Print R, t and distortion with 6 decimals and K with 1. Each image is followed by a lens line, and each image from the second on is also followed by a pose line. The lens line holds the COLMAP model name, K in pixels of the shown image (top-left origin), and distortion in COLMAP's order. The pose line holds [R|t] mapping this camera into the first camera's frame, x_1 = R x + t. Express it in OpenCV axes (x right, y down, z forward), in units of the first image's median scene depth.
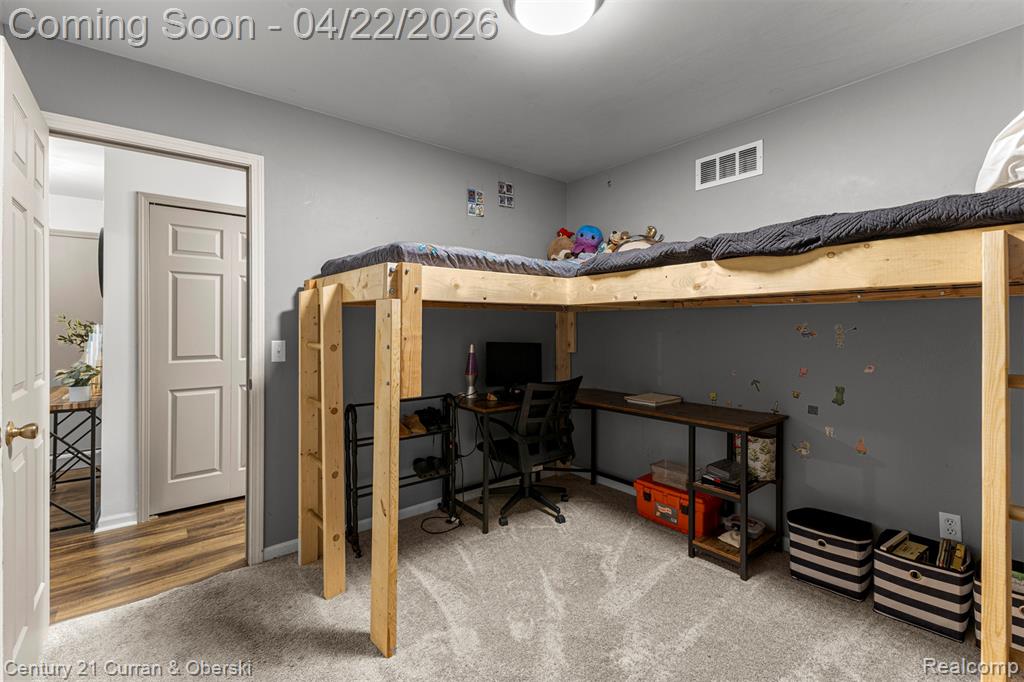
lens RADIAL K [[442.9, 0, 512.3], [0, 442.9, 336.7], [0, 0, 1]] dist [0.008172, -0.000013]
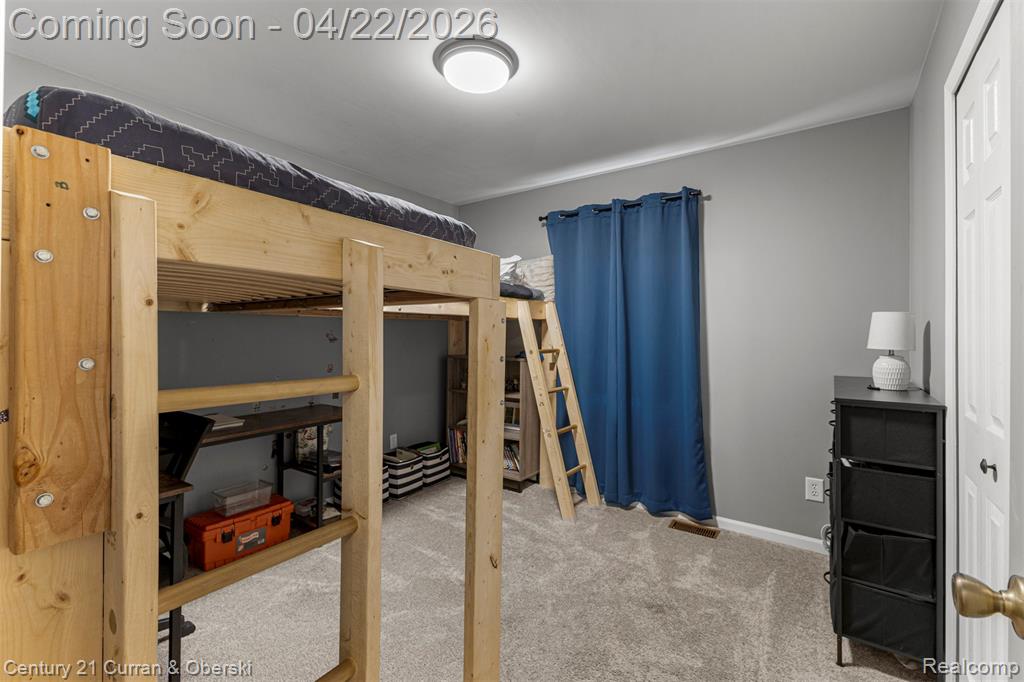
lens RADIAL K [[442.9, 0, 512.3], [0, 442.9, 336.7], [0, 0, 1]] dist [0.008172, -0.000013]
pose [[-0.292027, -0.013112, 0.956320, -0.740207], [-0.002309, 0.999913, 0.013005, -0.037248], [-0.956407, 0.001589, -0.292032, 0.818043]]
